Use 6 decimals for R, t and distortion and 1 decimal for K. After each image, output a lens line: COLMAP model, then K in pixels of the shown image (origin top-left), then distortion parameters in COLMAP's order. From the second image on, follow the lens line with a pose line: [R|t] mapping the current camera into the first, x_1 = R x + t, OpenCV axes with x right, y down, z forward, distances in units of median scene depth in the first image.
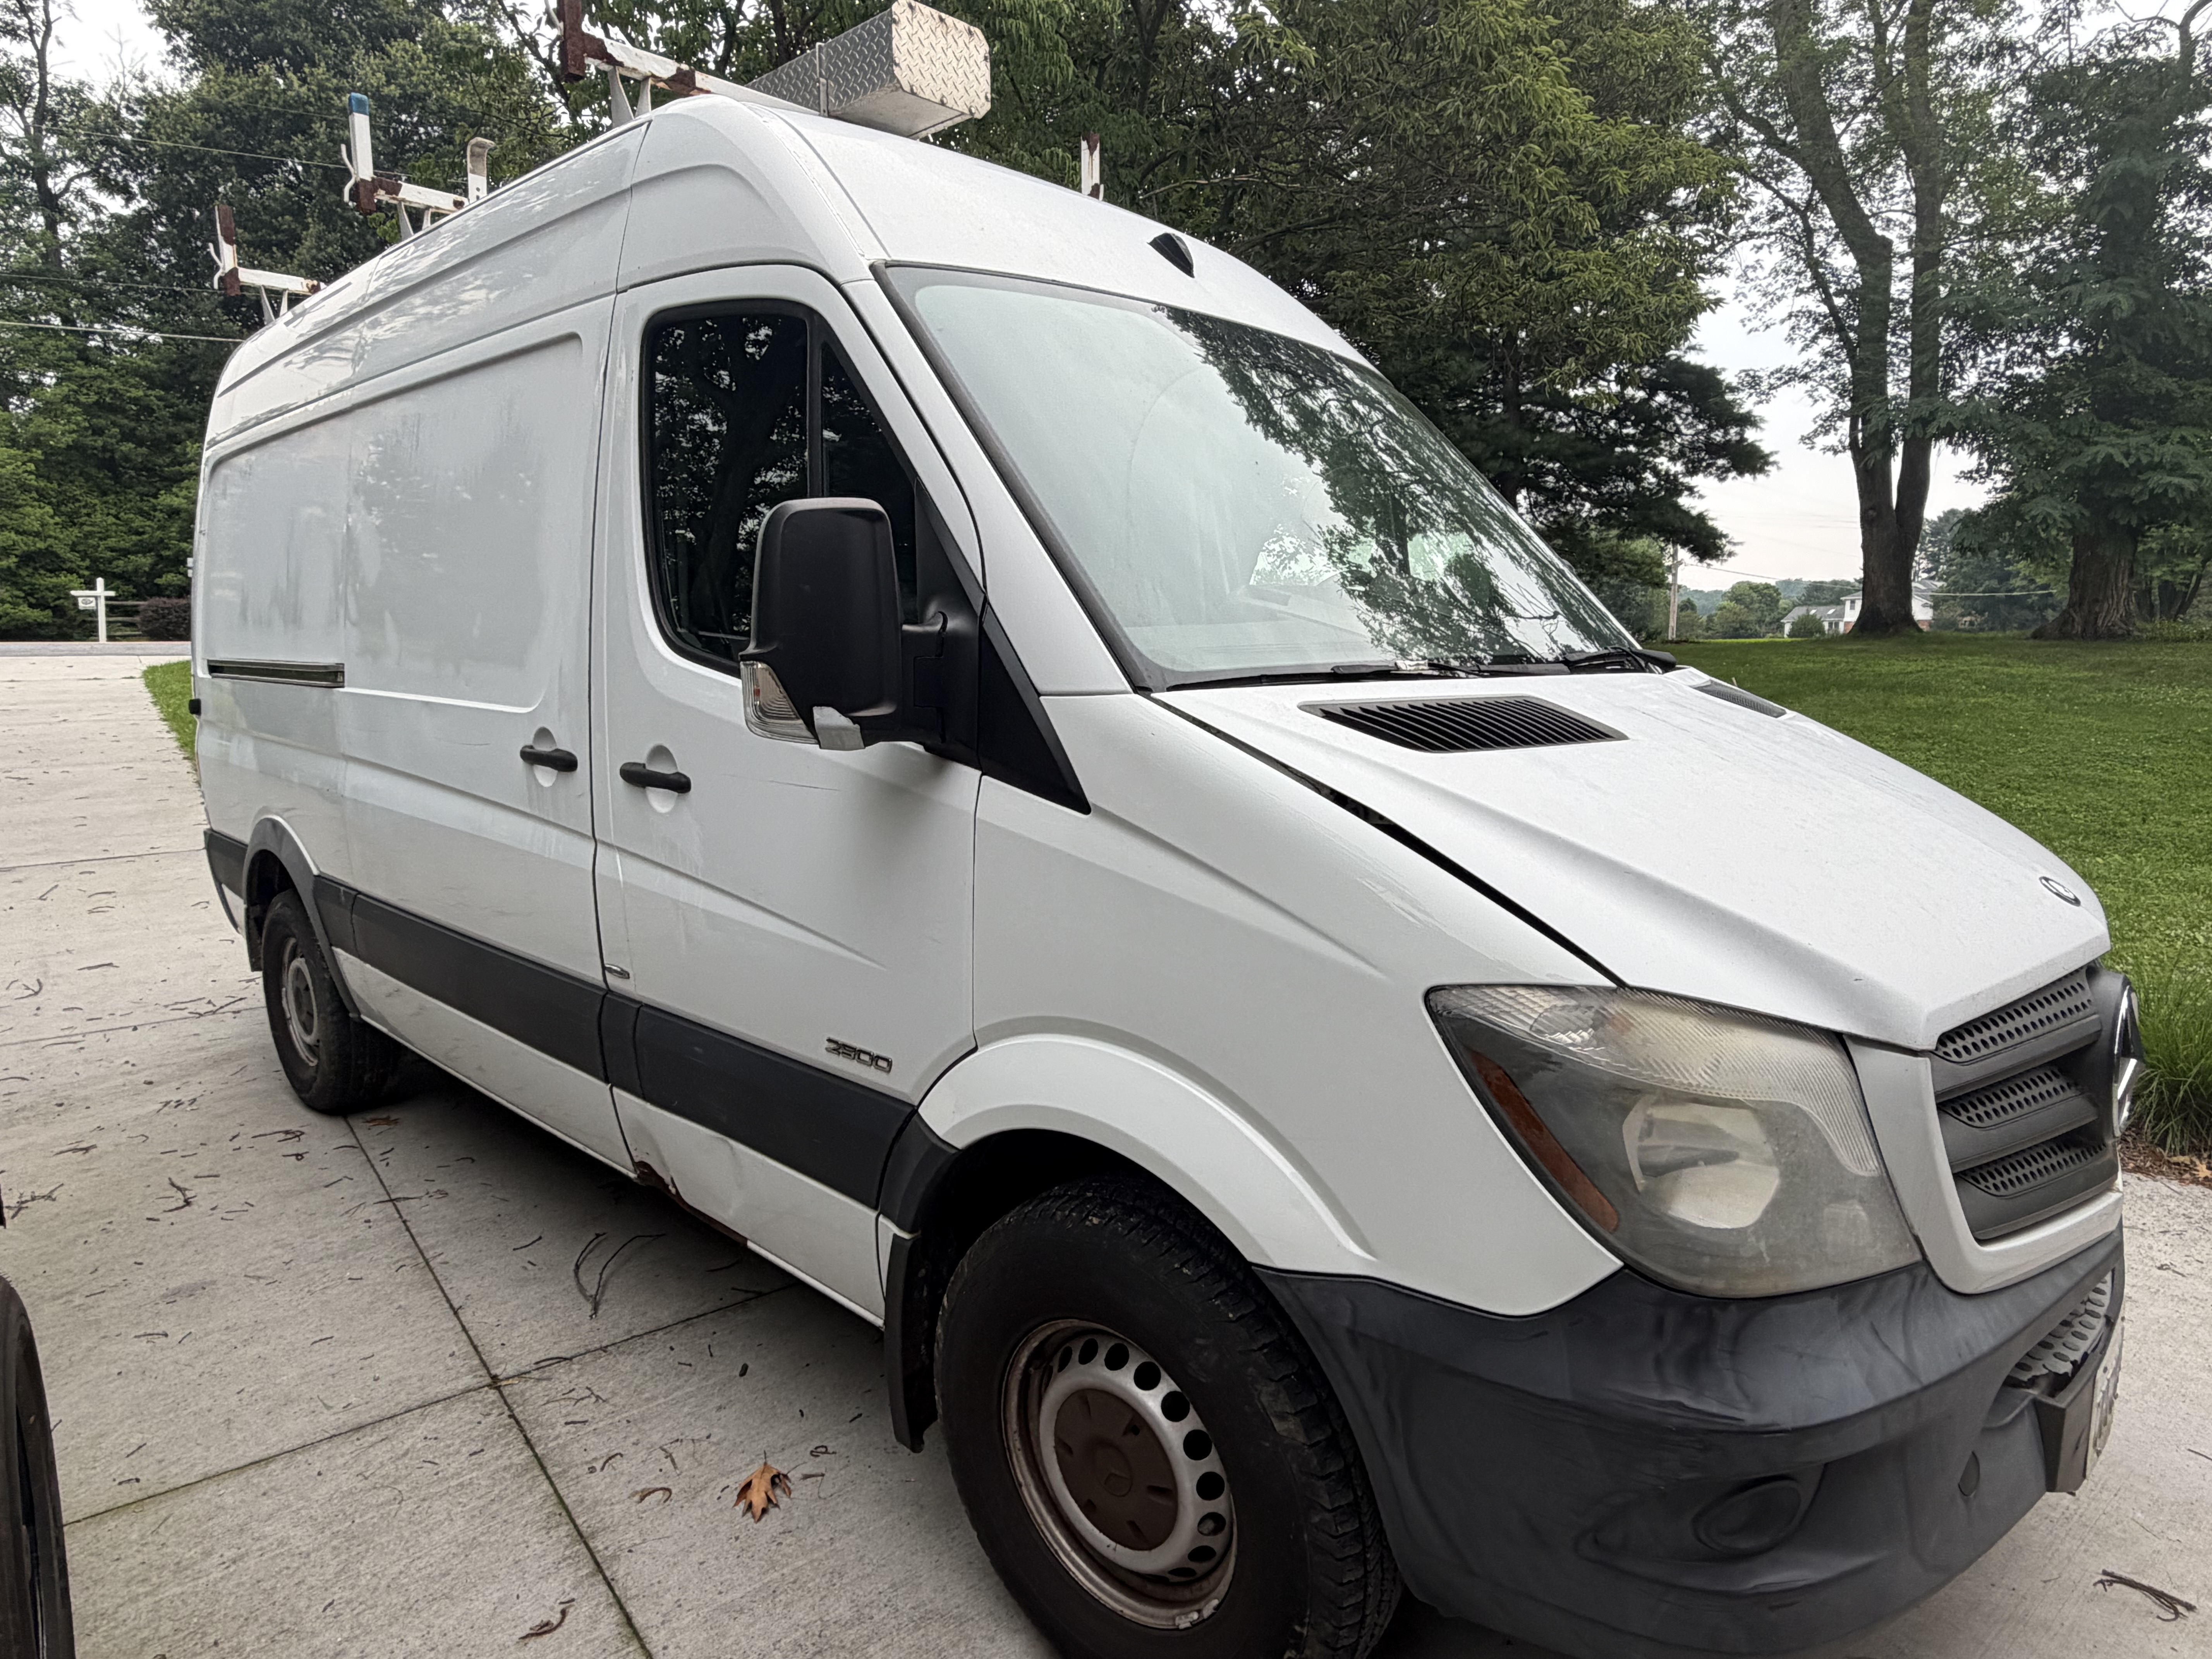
lens RADIAL K [[1288.1, 0, 1106.0], [0, 1288.1, 829.5], [0, 0, 1]] dist [-0.000227, 0.002495]
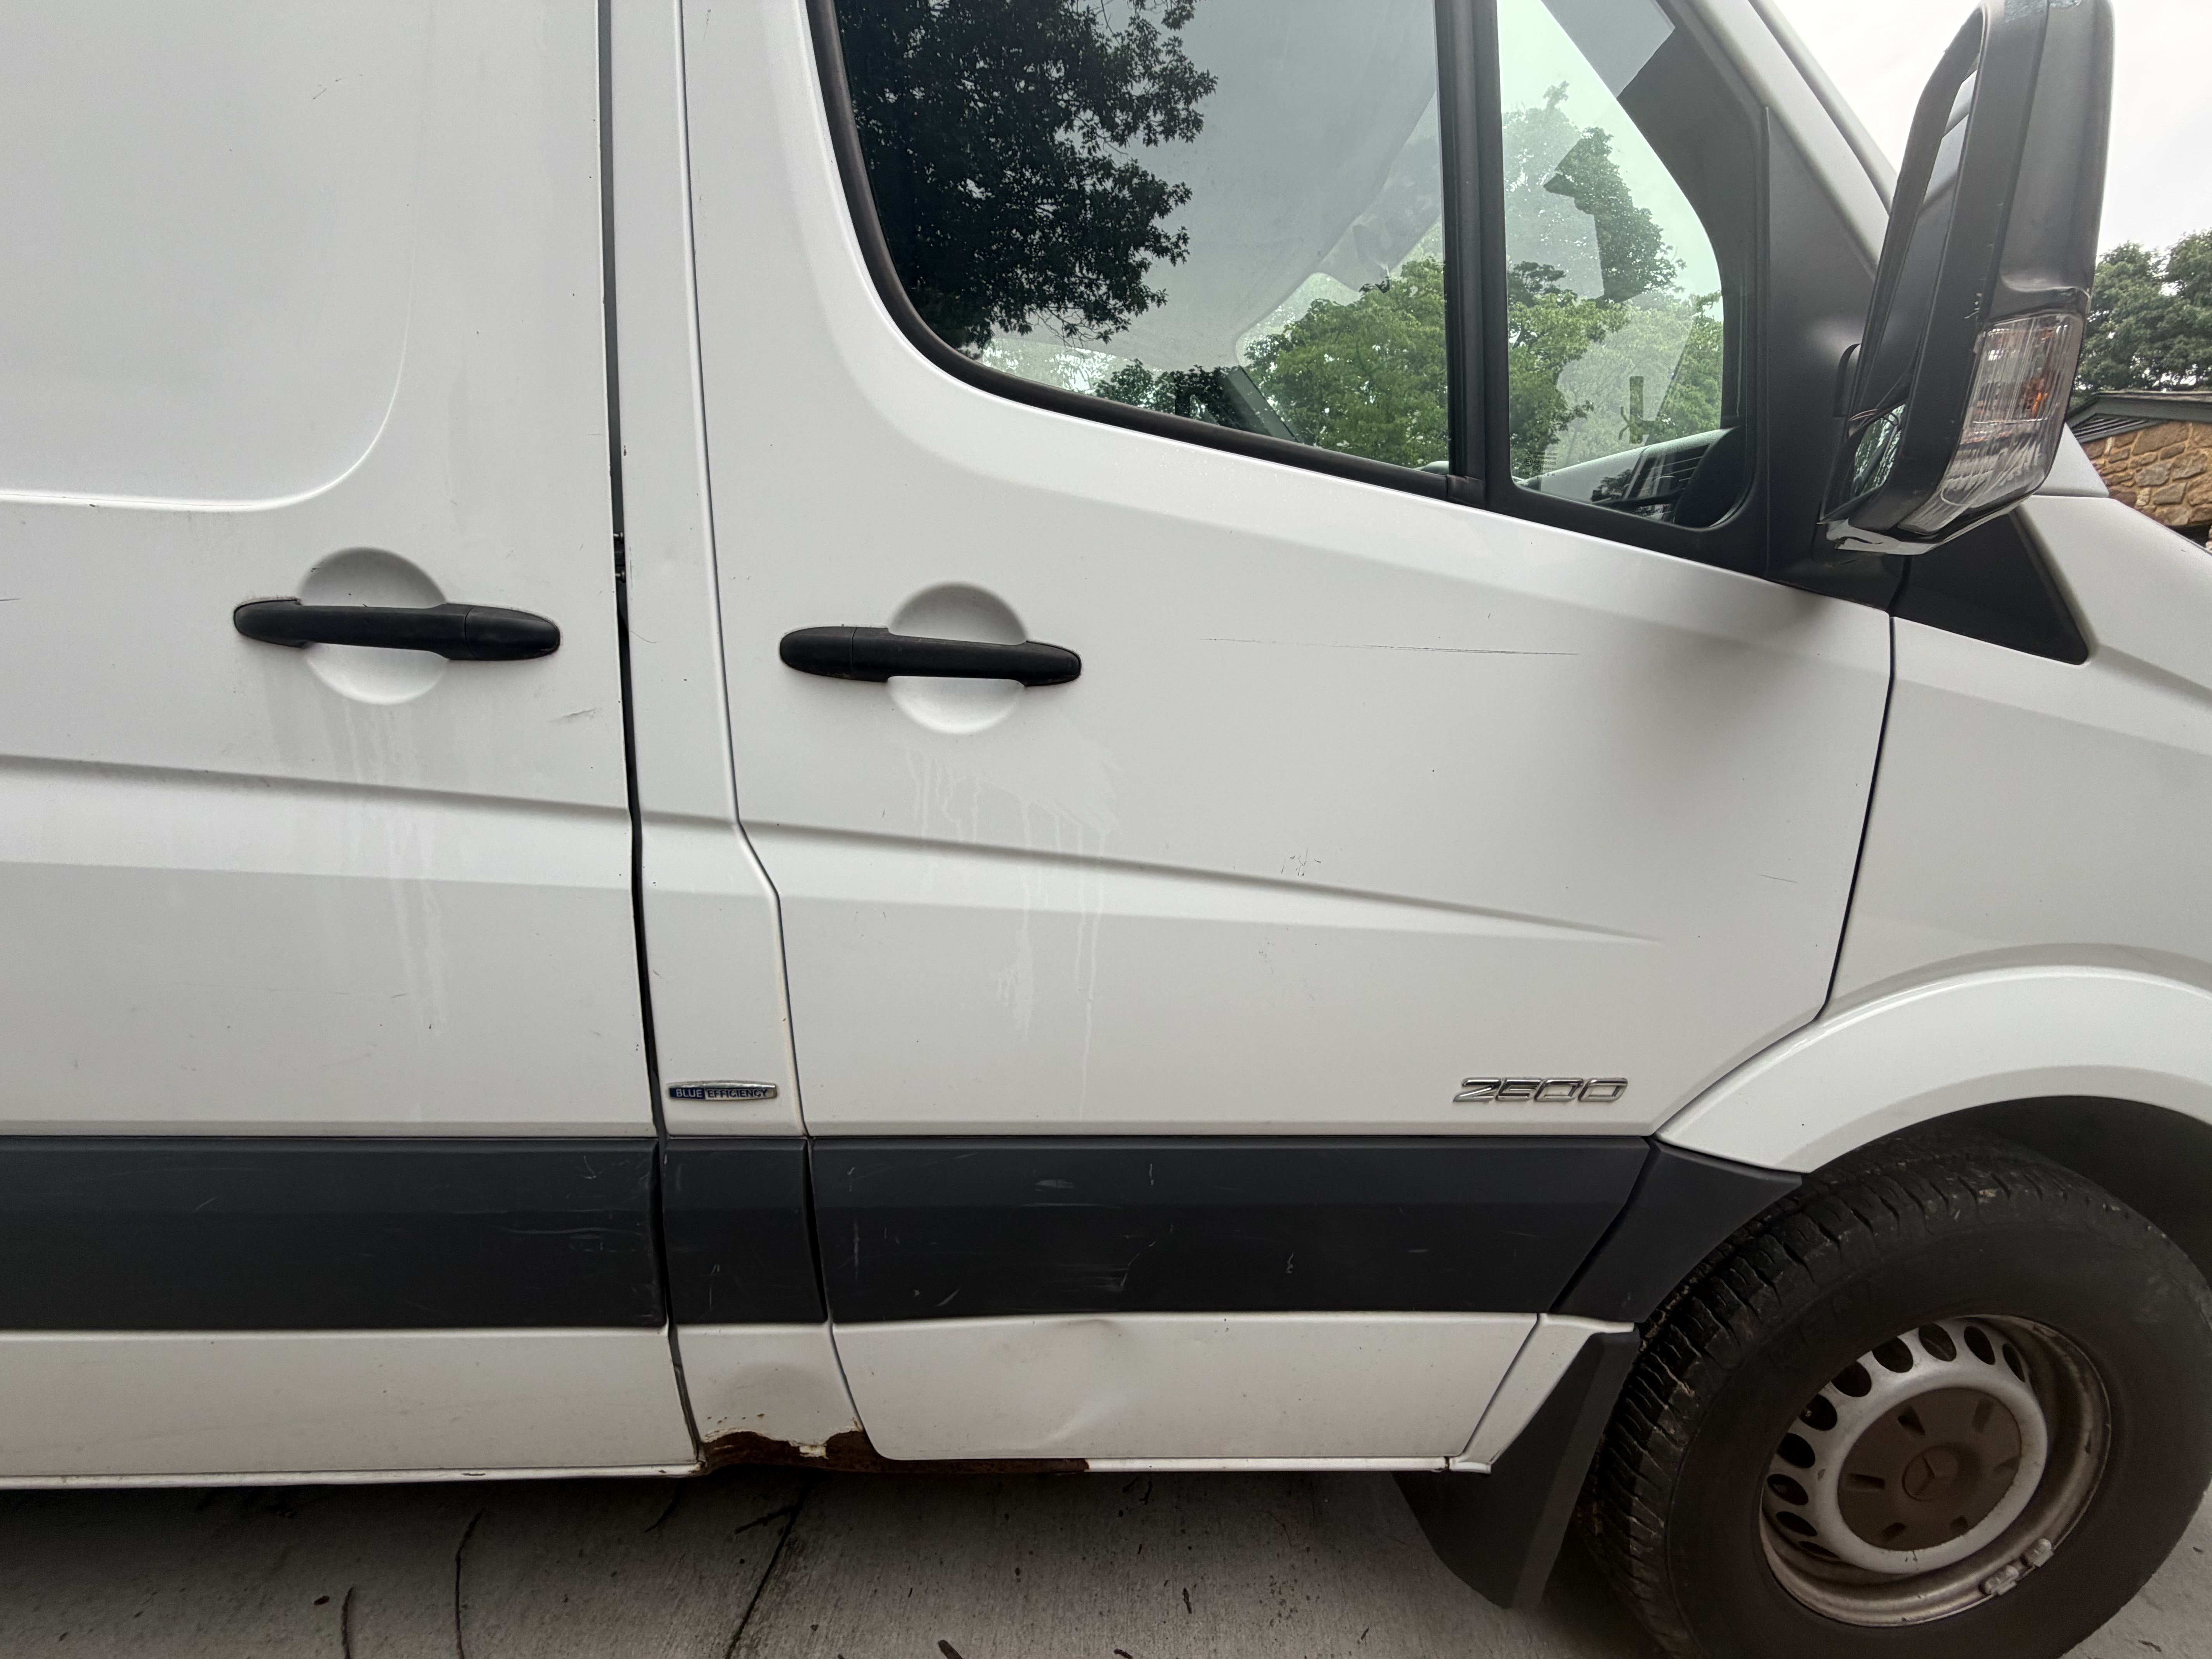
lens RADIAL K [[873.9, 0, 1106.0], [0, 873.9, 829.5], [0, 0, 1]] dist [-0.002069, 0.000395]
pose [[0.701561, -0.112297, 0.703706, -0.301025], [0.073719, 0.993644, 0.085071, -0.000479], [-0.708786, -0.007807, 0.705380, 0.413806]]
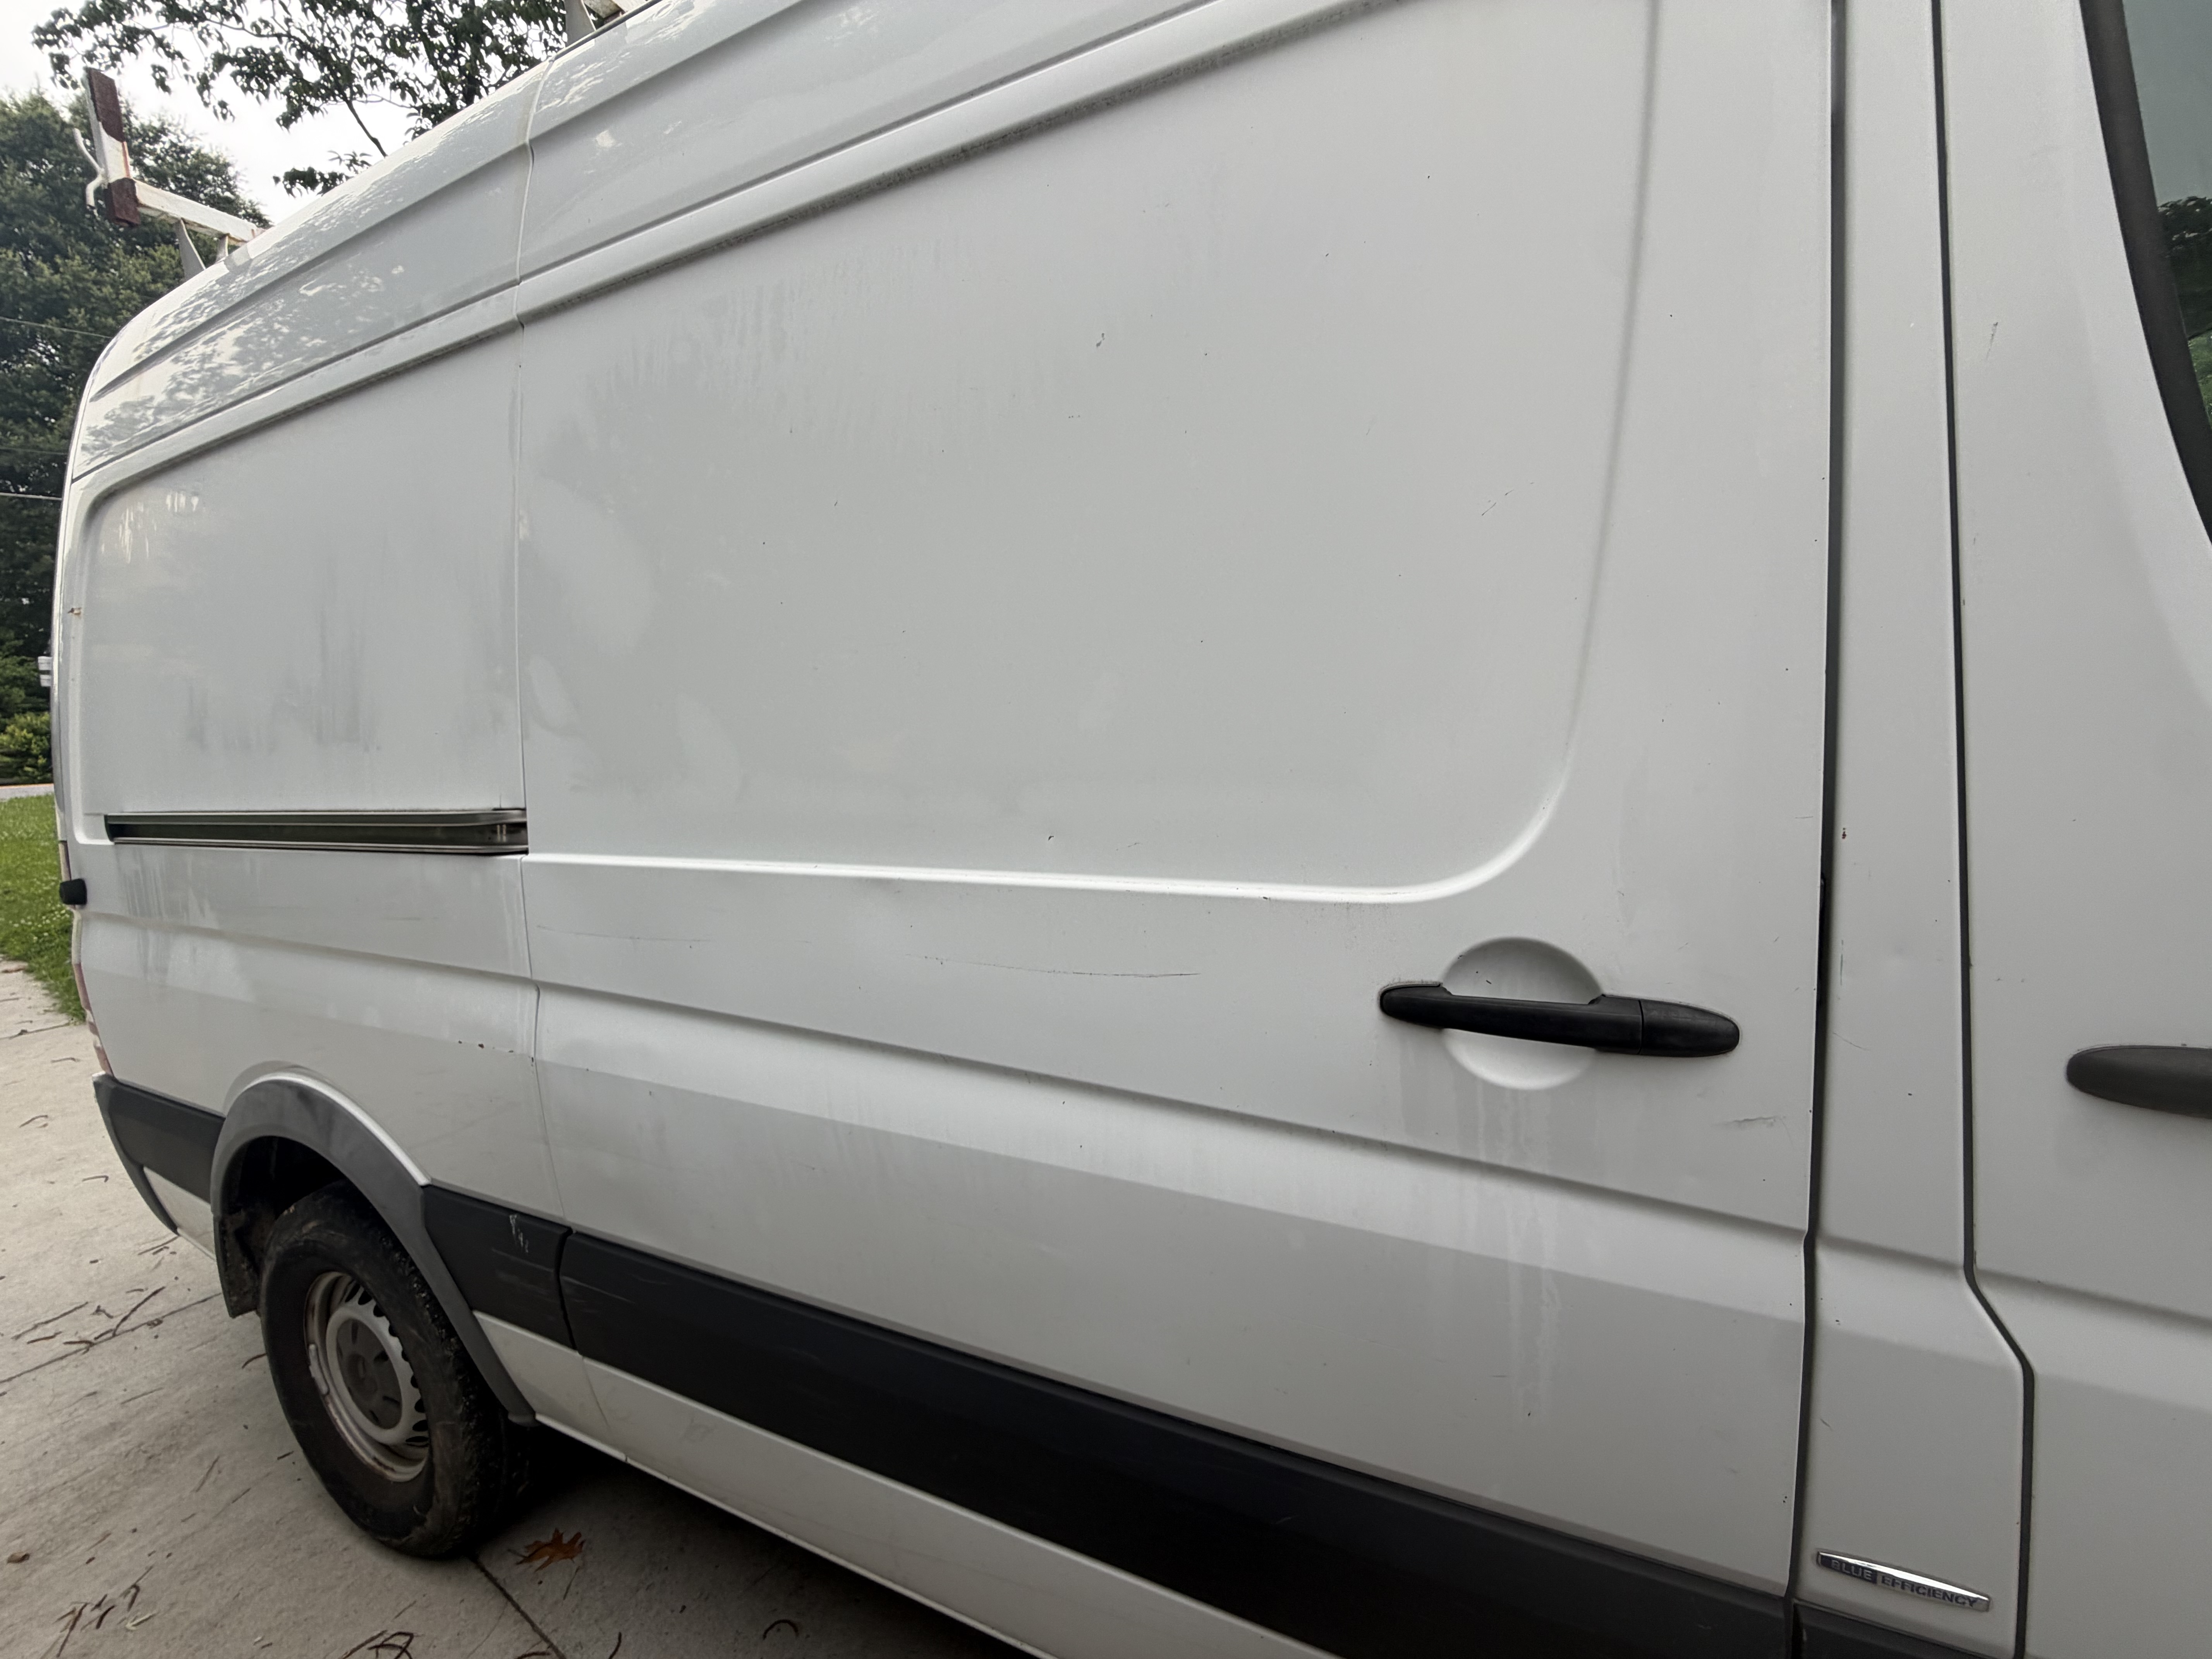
lens RADIAL K [[873.9, 0, 1106.0], [0, 873.9, 829.5], [0, 0, 1]] dist [-0.002069, 0.000395]
pose [[0.948277, -0.082503, 0.306535, -0.401173], [0.094925, 0.995150, -0.025813, -0.074574], [-0.302919, 0.053576, 0.951509, 0.497985]]
